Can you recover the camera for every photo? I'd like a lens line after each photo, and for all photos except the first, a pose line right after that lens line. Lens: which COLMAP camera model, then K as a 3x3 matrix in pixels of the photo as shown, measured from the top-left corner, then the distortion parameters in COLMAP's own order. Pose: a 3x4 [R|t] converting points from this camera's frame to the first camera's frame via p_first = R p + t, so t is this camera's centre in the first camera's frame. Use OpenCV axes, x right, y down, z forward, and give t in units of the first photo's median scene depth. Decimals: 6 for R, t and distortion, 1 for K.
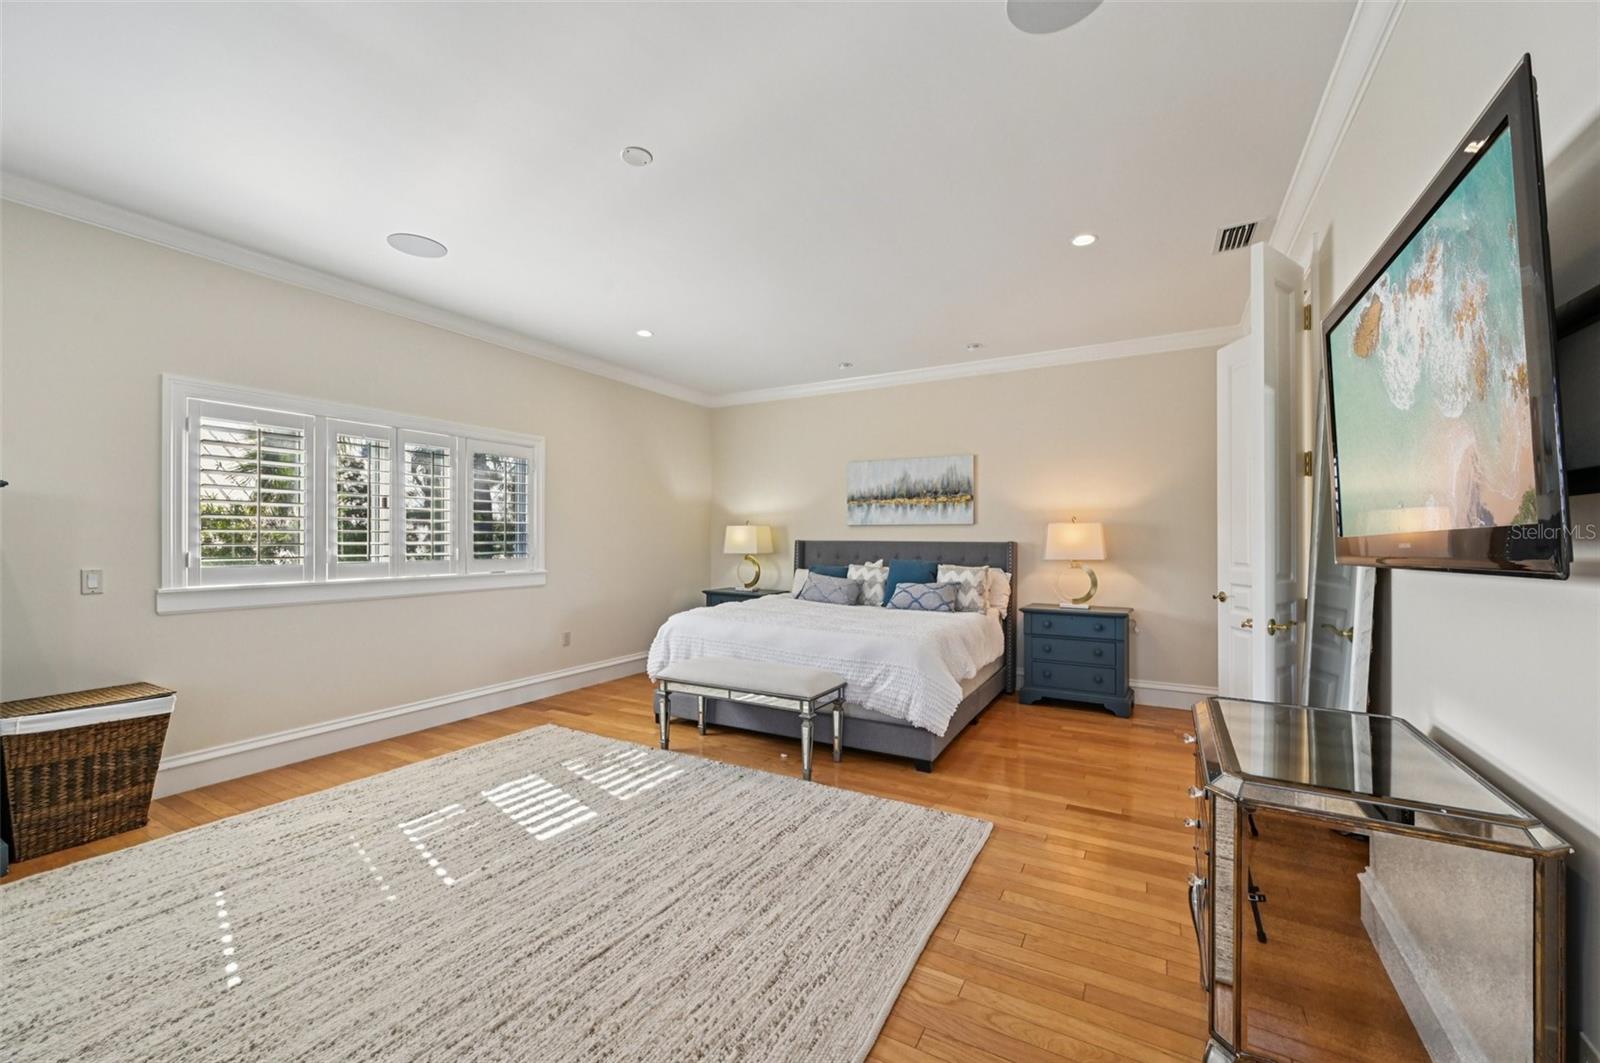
lens RADIAL K [[632.9, 0, 800.3], [0, 632.9, 535.7], [0, 0, 1]] dist [-0.000931, -0.000076]
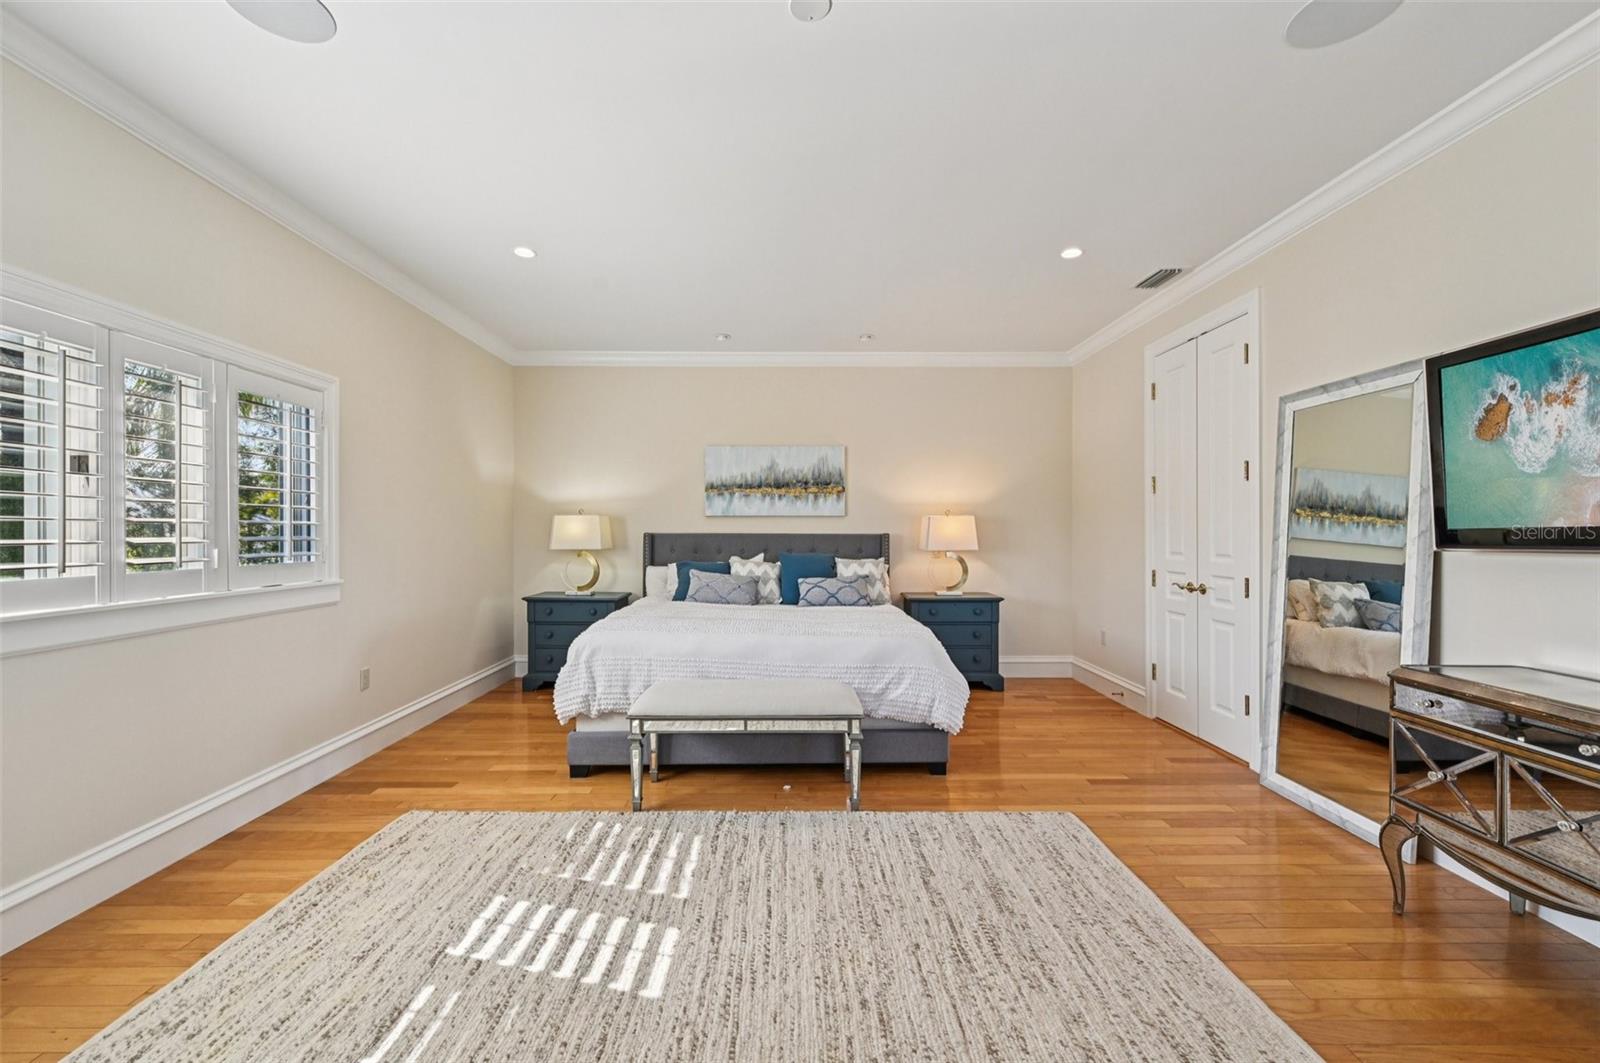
lens RADIAL K [[632.9, 0, 789.1], [0, 632.9, 534.6], [0, 0, 1]] dist [-0.000931, -0.000076]
pose [[0.867743, -0.004552, 0.496993, -0.386010], [-0.000752, 0.999945, 0.010472, 0.000513], [-0.497013, -0.009461, 0.867691, 0.232093]]
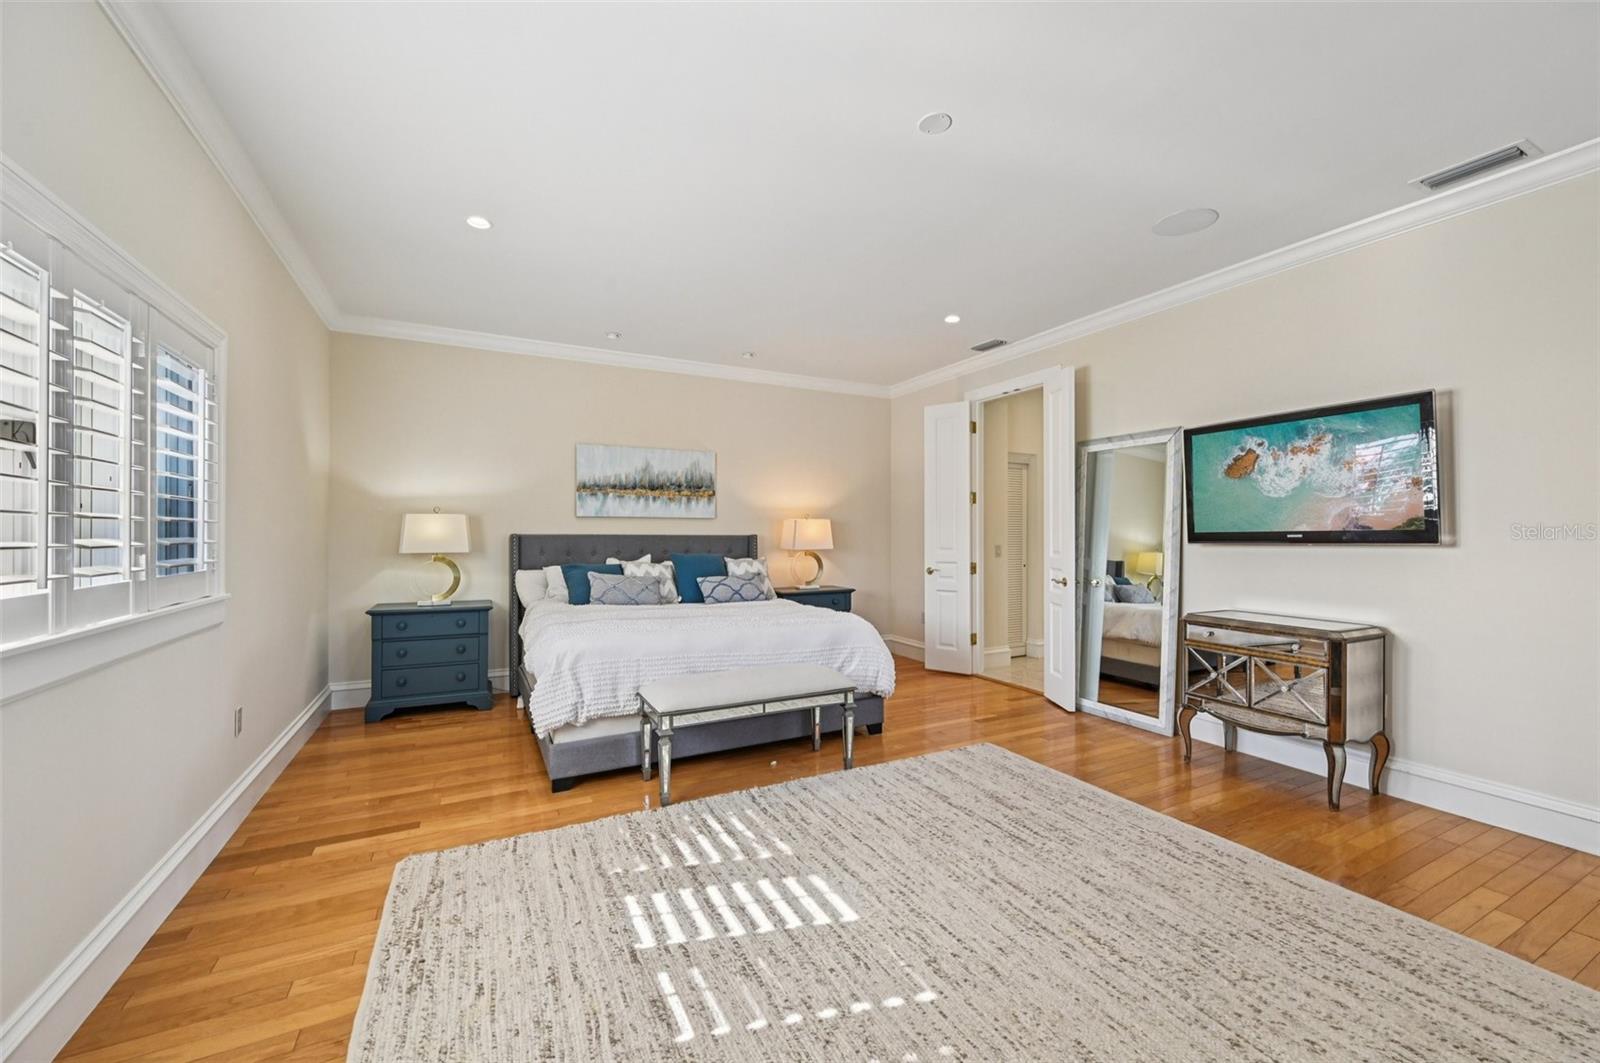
lens RADIAL K [[632.9, 0, 801.1], [0, 632.9, 532.7], [0, 0, 1]] dist [-0.000931, -0.000076]
pose [[0.543372, -0.000274, 0.839492, -0.690890], [-0.004318, 0.999986, 0.003121, 0.002144], [-0.839481, -0.005321, 0.543363, 0.398249]]
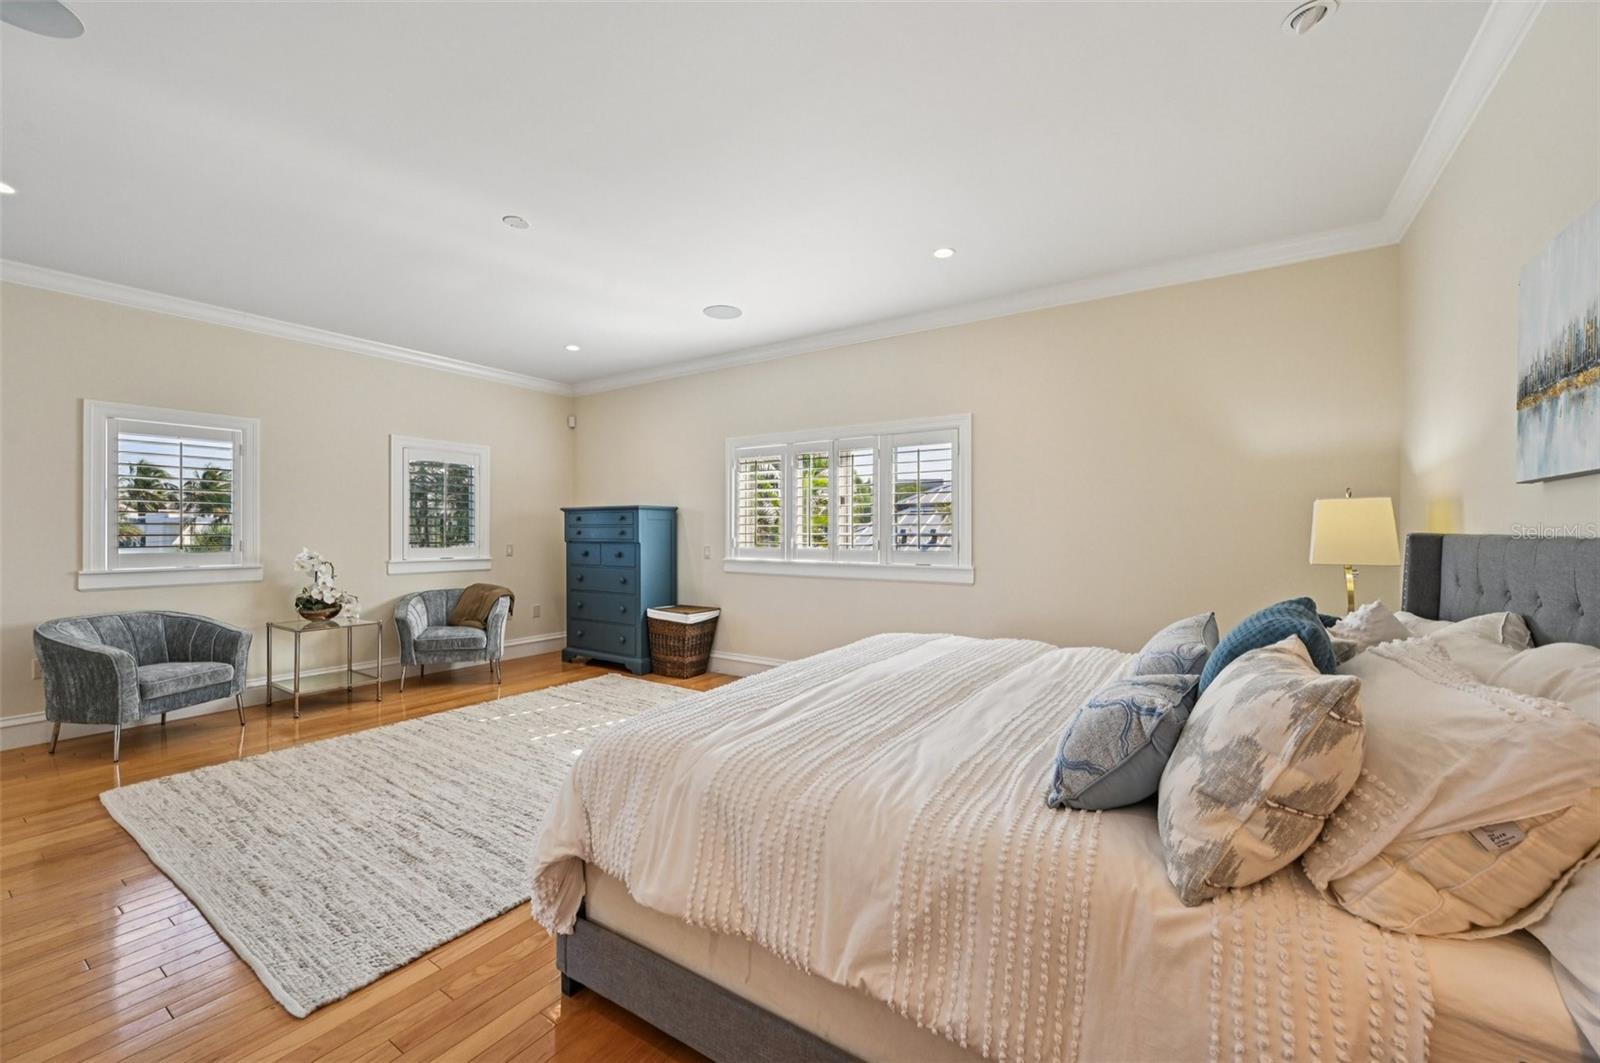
lens RADIAL K [[632.9, 0, 805.8], [0, 632.9, 529.6], [0, 0, 1]] dist [-0.000931, -0.000076]
pose [[-0.070504, -0.000132, -0.997511, 0.566668], [0.001777, 0.999998, -0.000258, 0.003286], [0.997510, -0.001791, -0.070504, 0.996838]]
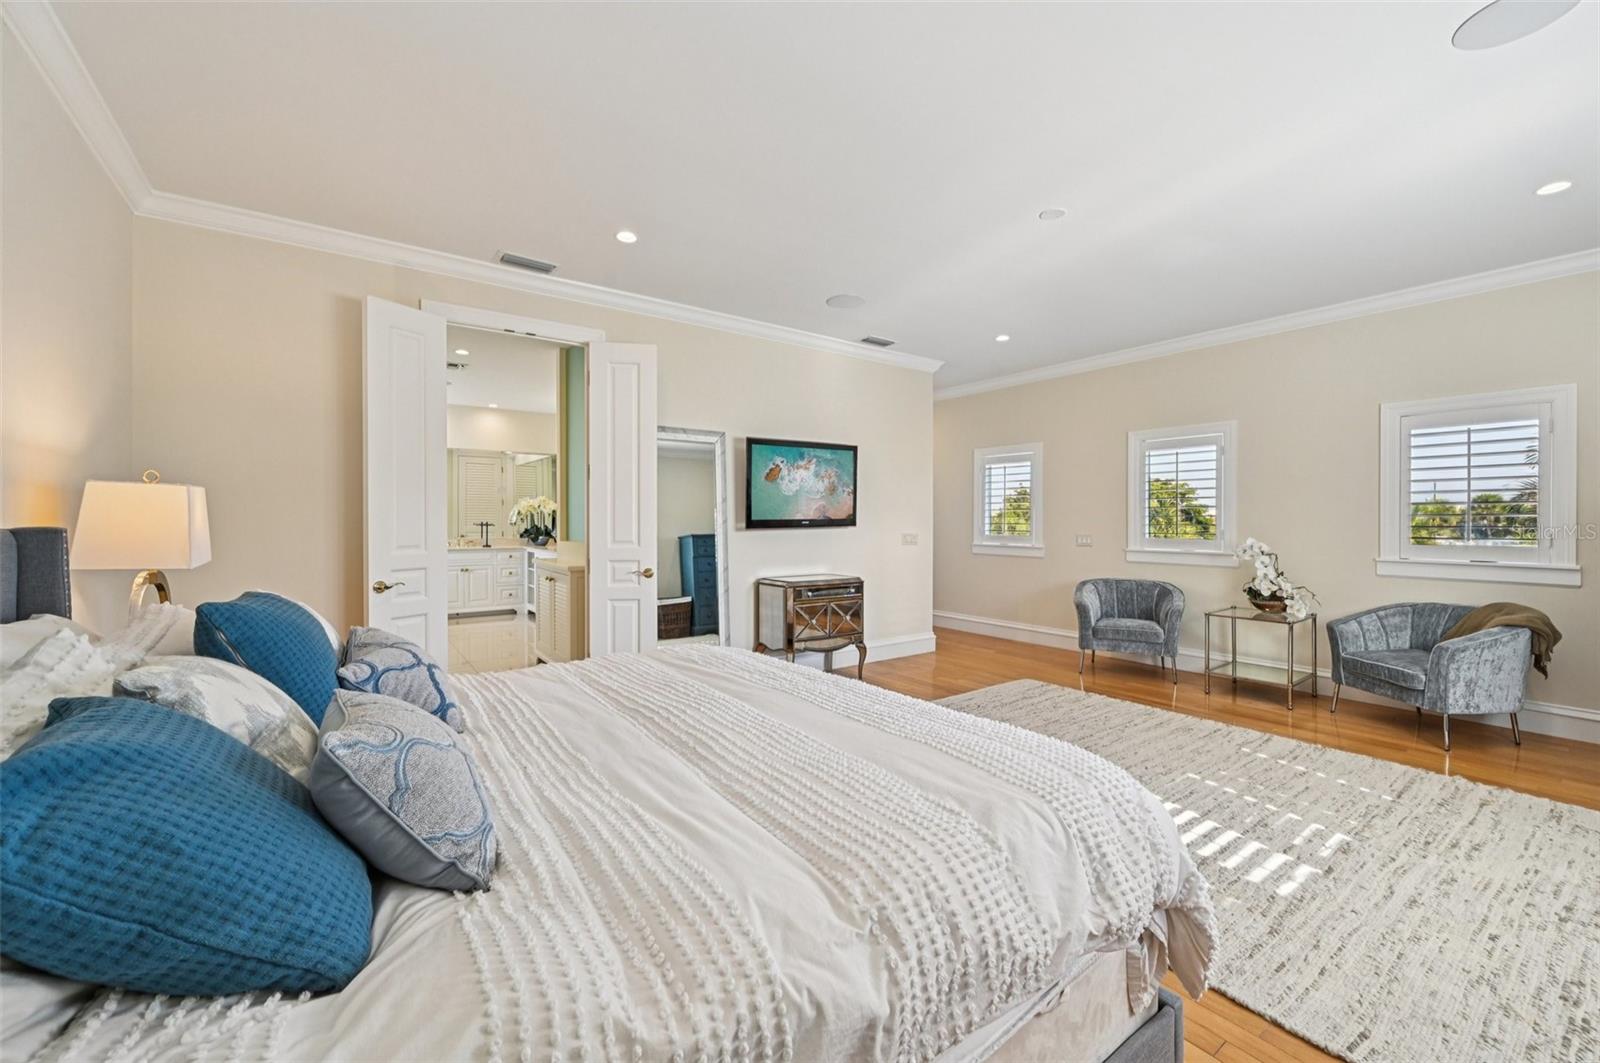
lens RADIAL K [[632.9, 0, 801.7], [0, 632.9, 529.3], [0, 0, 1]] dist [-0.000931, -0.000076]
pose [[-0.911634, -0.005457, 0.410966, -0.192044], [-0.000745, 0.999932, 0.011625, 0.004413], [-0.411002, 0.010291, -0.911577, 1.408072]]
